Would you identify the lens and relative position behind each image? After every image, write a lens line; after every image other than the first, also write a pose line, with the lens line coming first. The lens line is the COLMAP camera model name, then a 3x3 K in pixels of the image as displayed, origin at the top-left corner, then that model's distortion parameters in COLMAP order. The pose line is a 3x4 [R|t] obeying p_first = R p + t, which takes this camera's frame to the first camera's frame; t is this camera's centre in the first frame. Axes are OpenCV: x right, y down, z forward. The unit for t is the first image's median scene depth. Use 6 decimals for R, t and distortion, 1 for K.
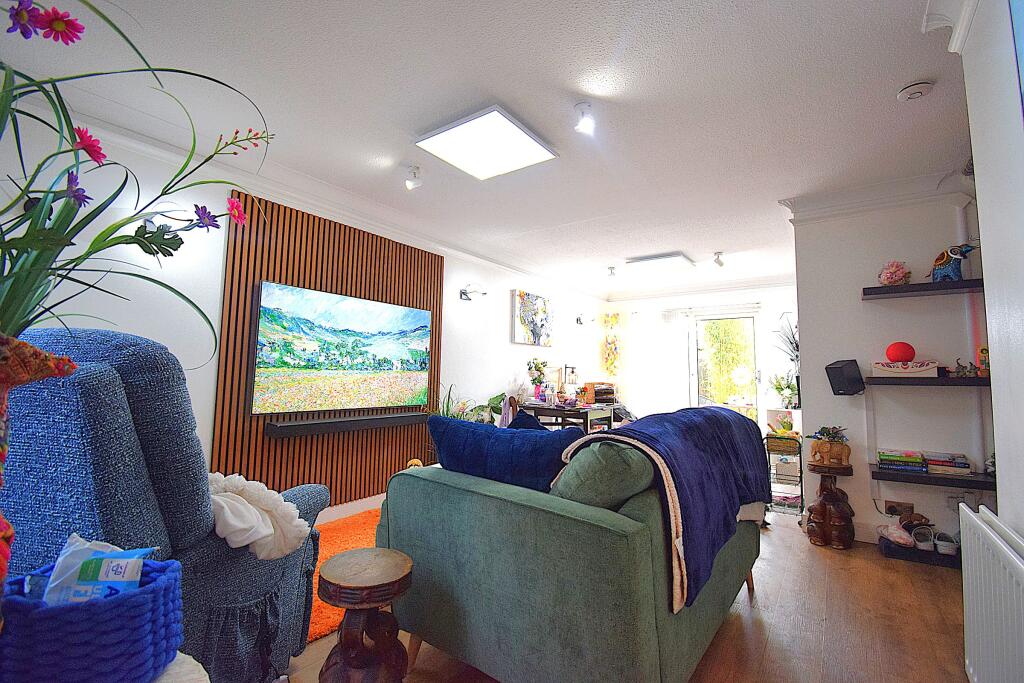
lens RADIAL K [[451.0, 0, 515.9], [0, 451.0, 338.8], [0, 0, 1]] dist [0.020257, -0.028886]
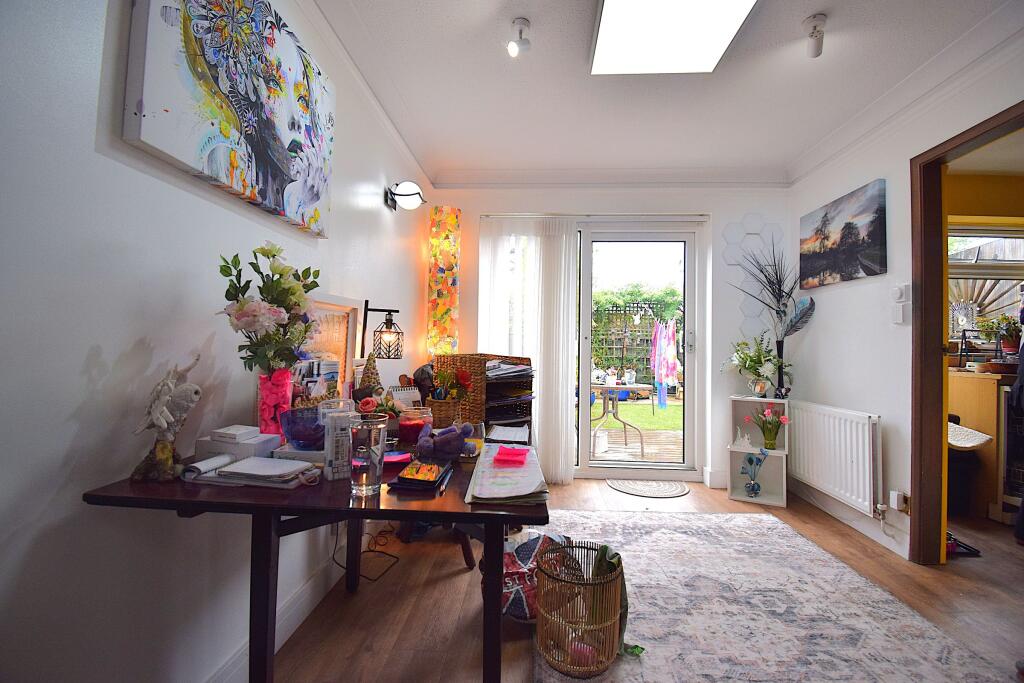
lens RADIAL K [[451.0, 0, 515.9], [0, 451.0, 338.8], [0, 0, 1]] dist [0.020257, -0.028886]
pose [[0.845745, 0.013543, 0.533416, 0.028335], [-0.051968, 0.997016, 0.057082, 0.066369], [-0.531051, -0.075997, 0.843925, 0.722059]]
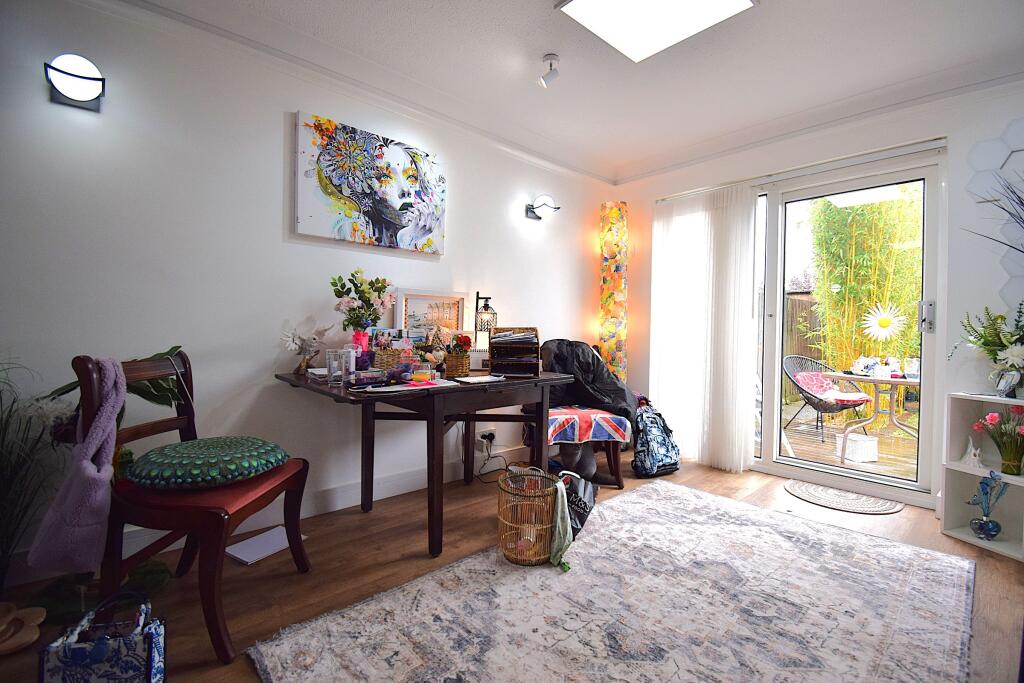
lens RADIAL K [[451.0, 0, 515.9], [0, 451.0, 338.8], [0, 0, 1]] dist [0.020257, -0.028886]
pose [[0.975631, 0.009006, -0.219232, 0.287171], [0.012641, 0.995191, 0.097134, 0.066458], [0.219053, -0.097539, 0.970825, 0.578747]]
